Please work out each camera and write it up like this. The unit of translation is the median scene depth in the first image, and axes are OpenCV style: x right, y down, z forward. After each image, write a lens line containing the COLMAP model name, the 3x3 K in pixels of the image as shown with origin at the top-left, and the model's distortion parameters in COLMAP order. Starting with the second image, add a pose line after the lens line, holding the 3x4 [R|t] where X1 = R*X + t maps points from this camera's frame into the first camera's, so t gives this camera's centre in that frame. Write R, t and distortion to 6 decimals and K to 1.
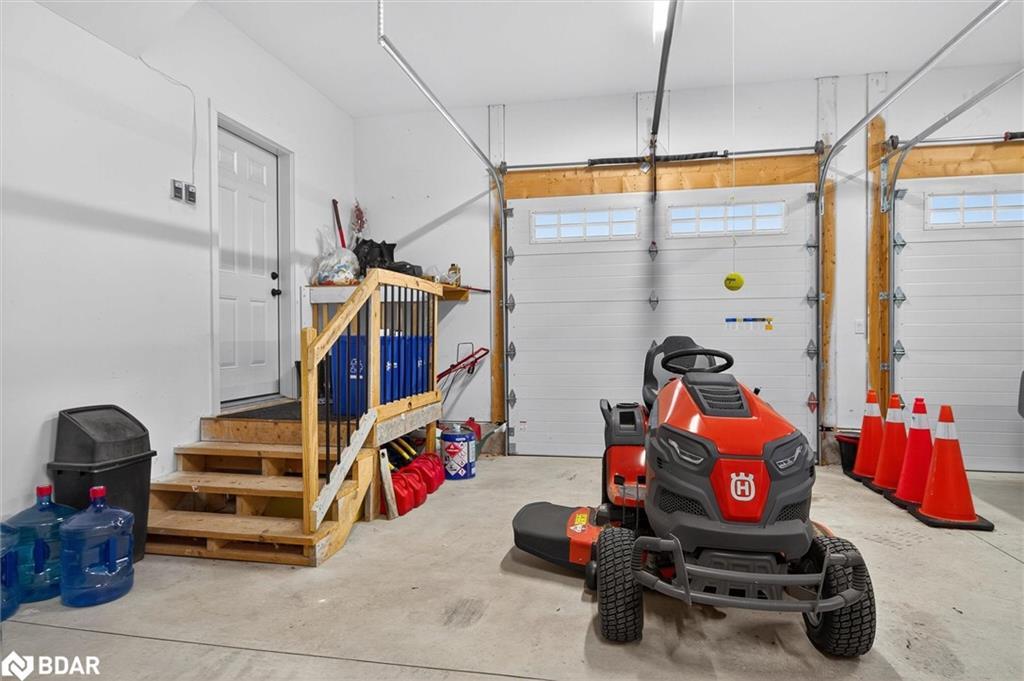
lens RADIAL K [[575.0, 0, 514.1], [0, 575.0, 339.1], [0, 0, 1]] dist [-0.002287, 0.003305]
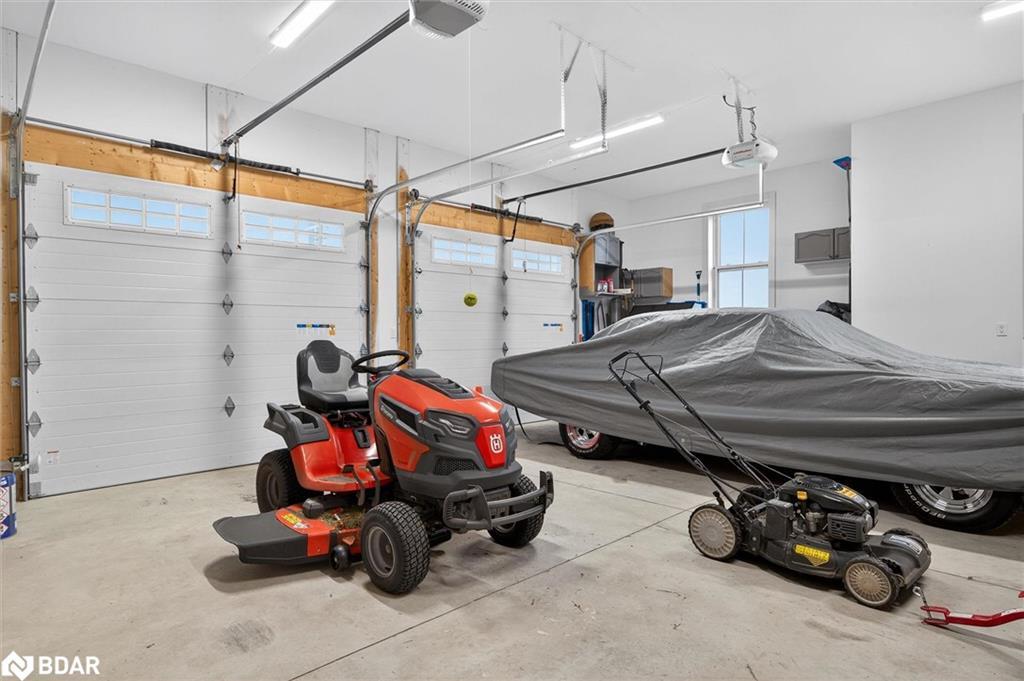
lens RADIAL K [[569.9, 0, 509.2], [0, 569.9, 348.6], [0, 0, 1]] dist [-0.001404, 0.003265]
pose [[0.581014, -0.015800, 0.813740, -0.281379], [0.010168, 0.999874, 0.012154, 0.000905], [-0.813830, 0.001213, 0.581101, 0.054869]]
